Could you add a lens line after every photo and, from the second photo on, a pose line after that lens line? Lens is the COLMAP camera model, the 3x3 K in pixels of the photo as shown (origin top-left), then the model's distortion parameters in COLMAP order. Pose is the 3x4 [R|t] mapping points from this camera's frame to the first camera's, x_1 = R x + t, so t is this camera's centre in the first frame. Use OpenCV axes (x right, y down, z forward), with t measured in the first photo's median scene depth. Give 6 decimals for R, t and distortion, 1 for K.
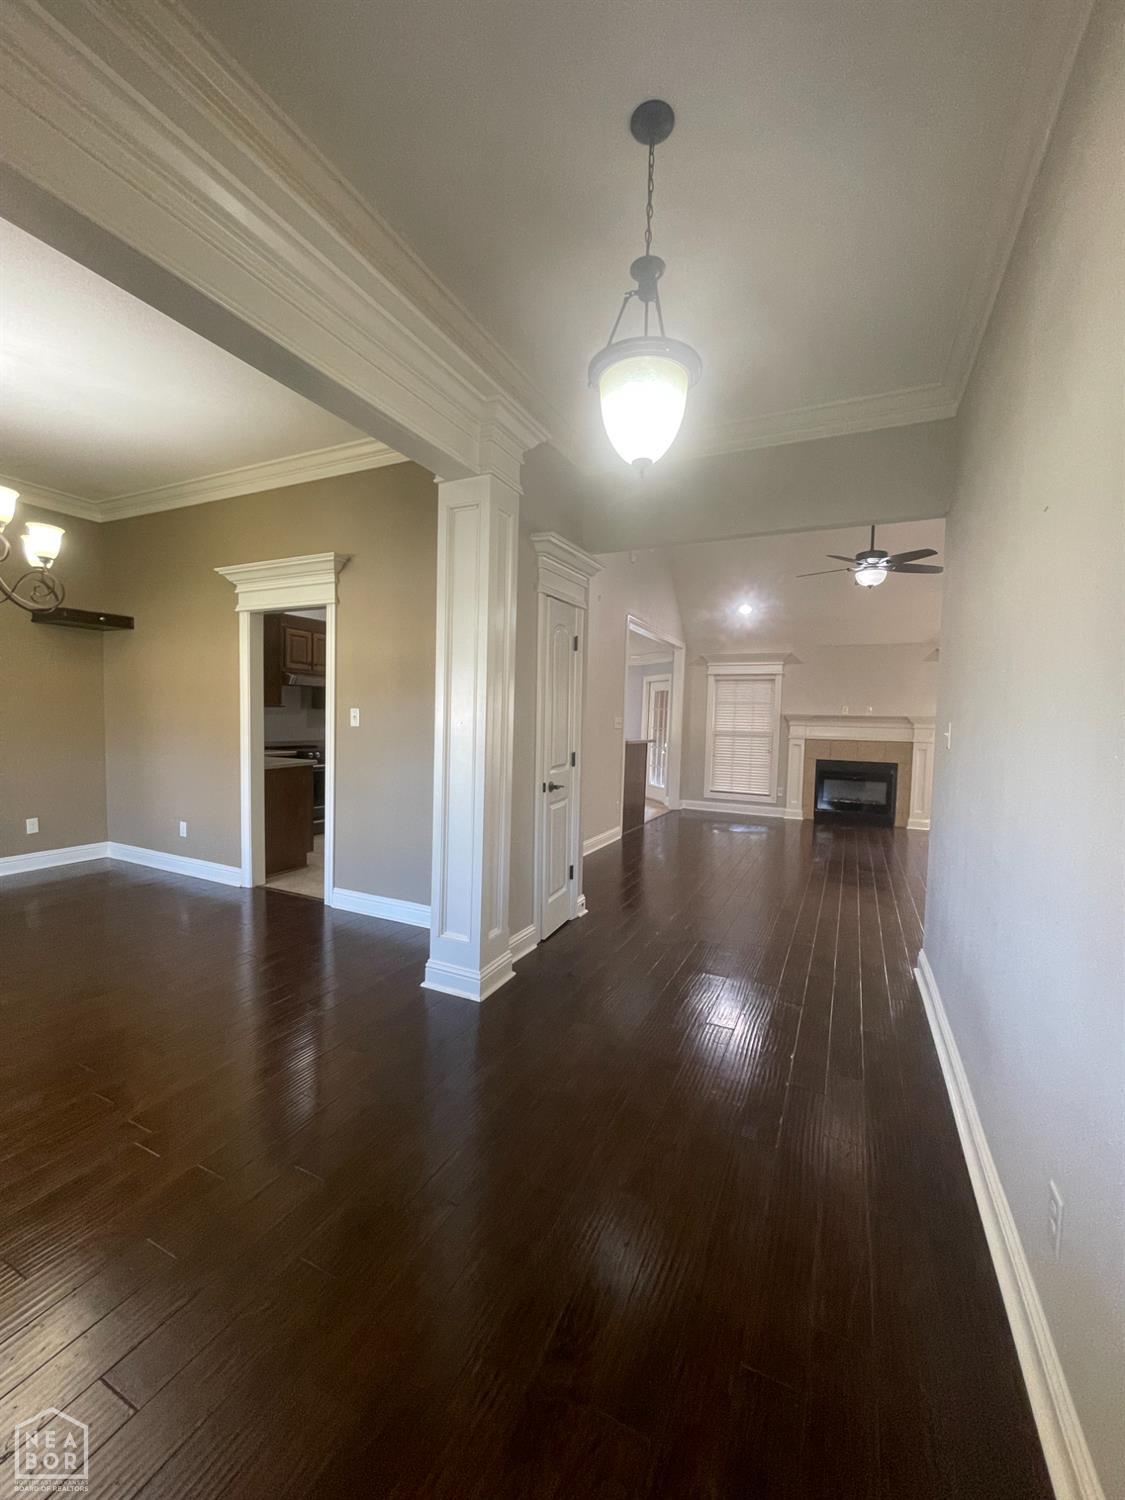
lens RADIAL K [[603.3, 0, 558.5], [0, 603.3, 744.8], [0, 0, 1]] dist [-0.004663, 0.000582]
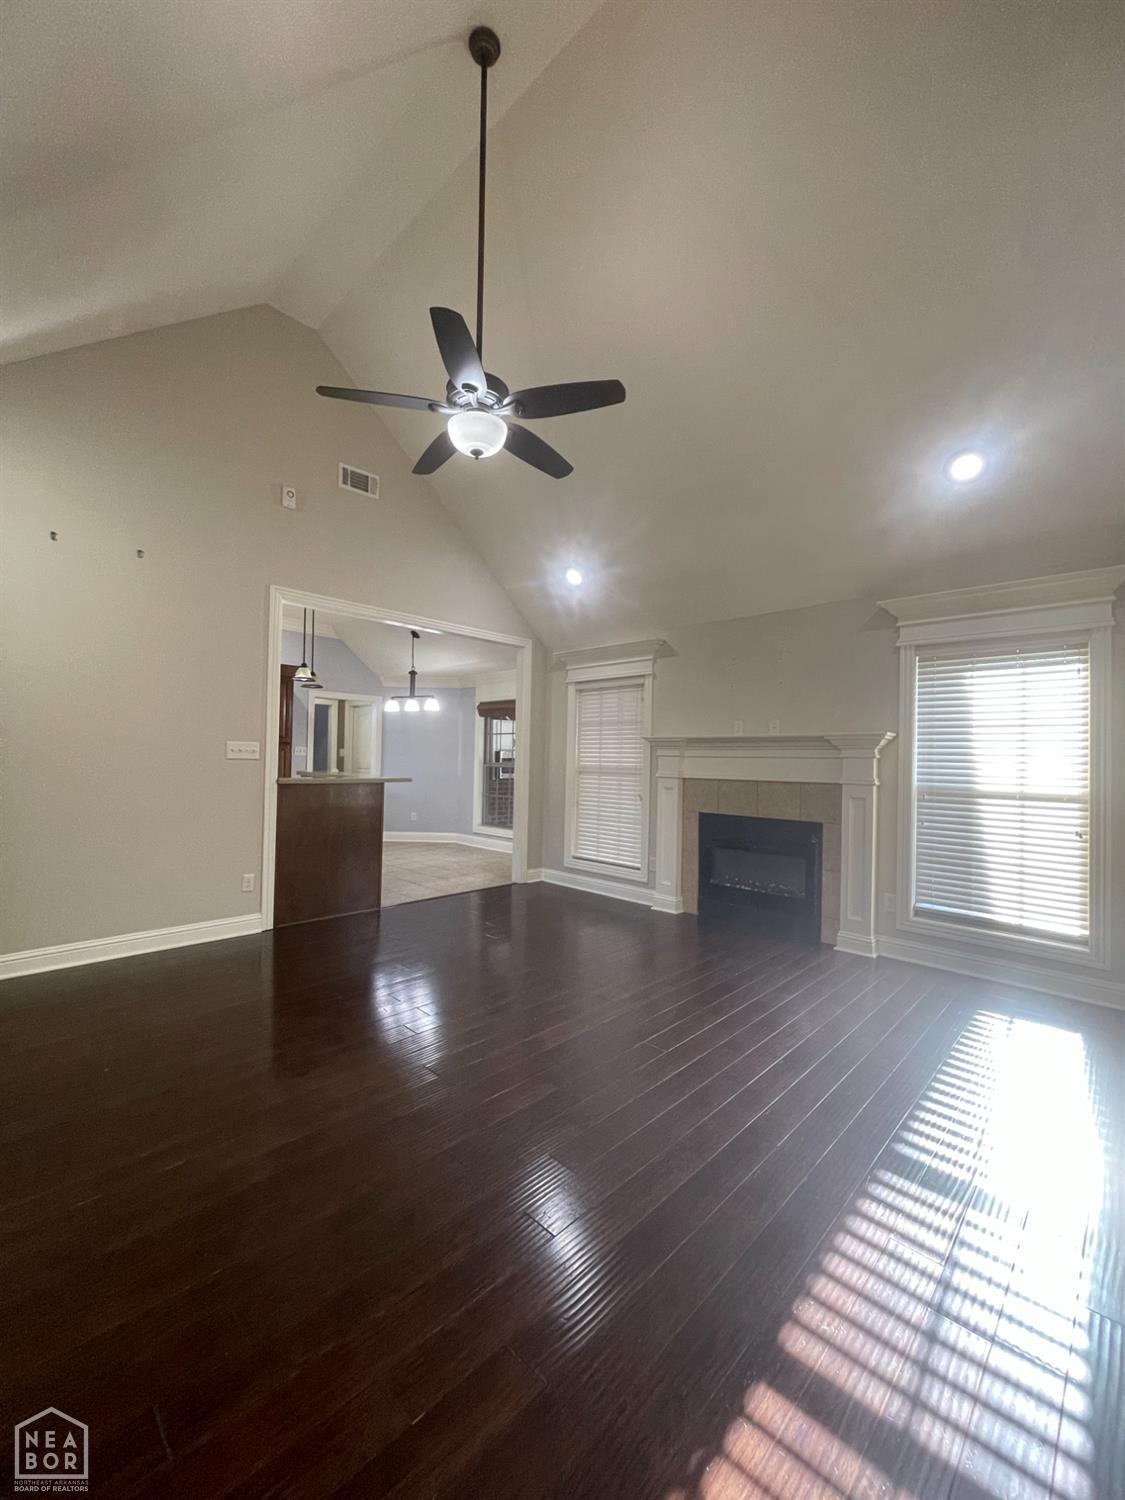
lens RADIAL K [[603.3, 0, 558.2], [0, 603.3, 748.3], [0, 0, 1]] dist [-0.004663, 0.000582]
pose [[0.944235, -0.013029, -0.329015, 0.541559], [-0.009635, 0.997696, -0.067163, 0.002676], [0.329132, 0.066587, 0.941933, 0.427402]]
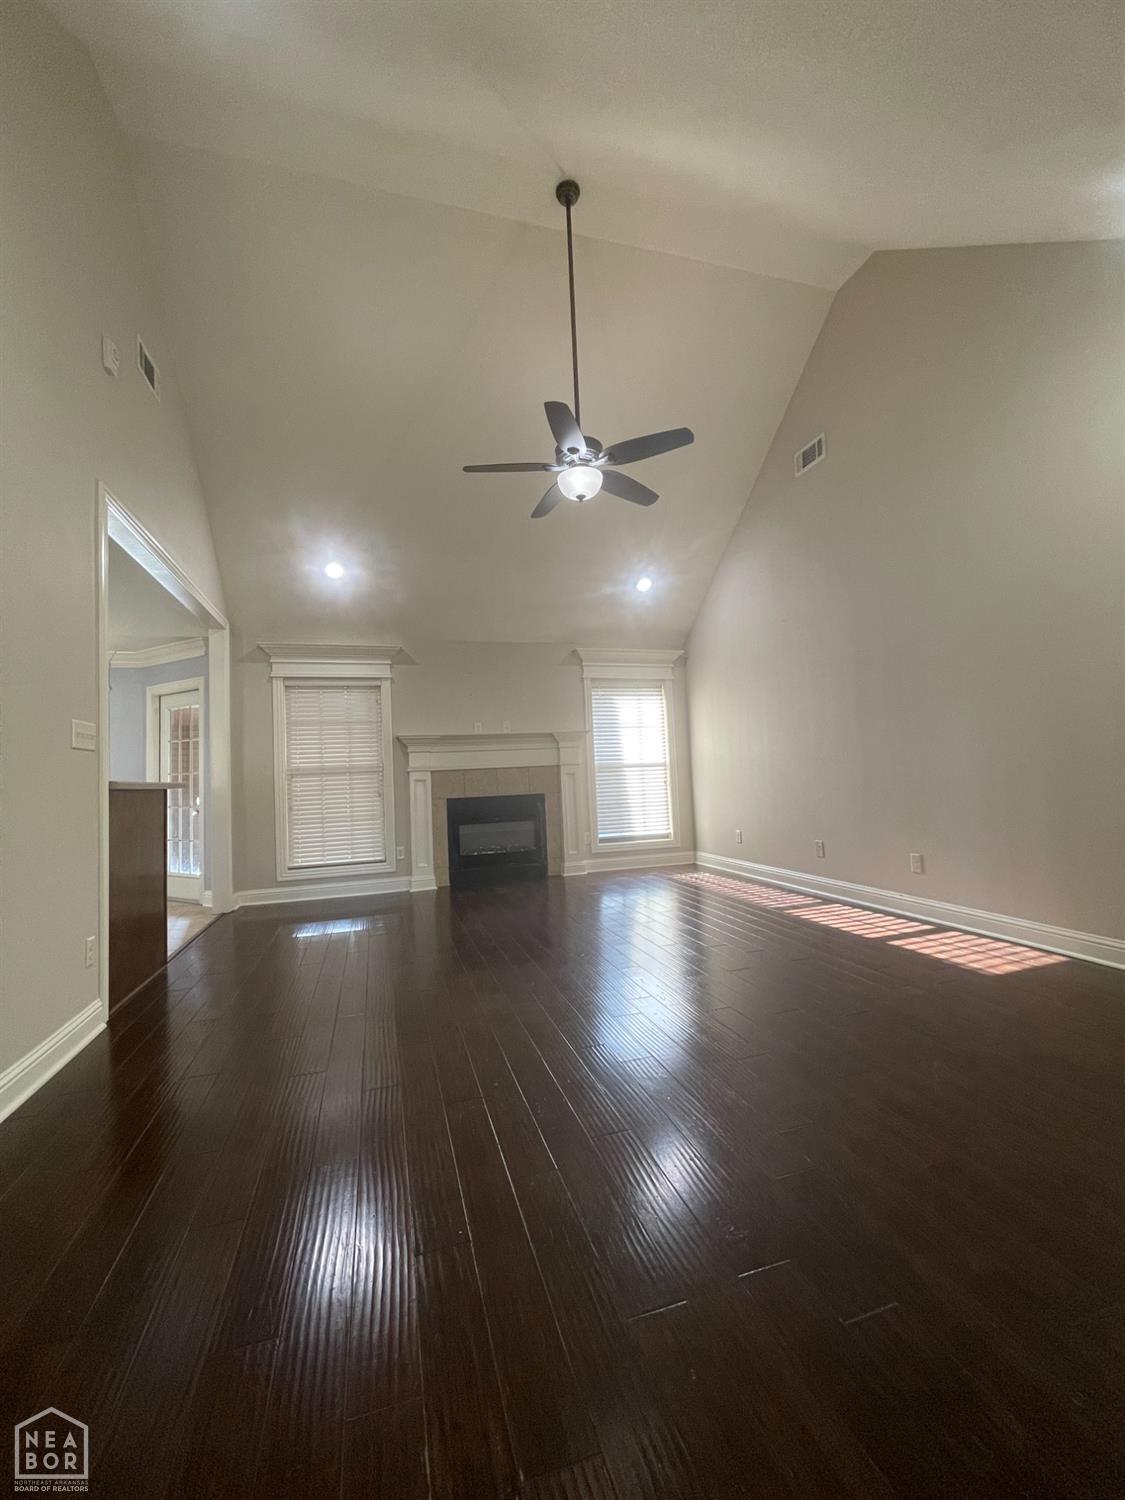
lens RADIAL K [[603.3, 0, 560.6], [0, 603.3, 749.1], [0, 0, 1]] dist [-0.004663, 0.000582]
pose [[0.731244, -0.027899, 0.681545, 0.050742], [0.092776, 0.993946, -0.058855, 0.022251], [-0.675777, 0.106269, 0.729406, 0.429153]]
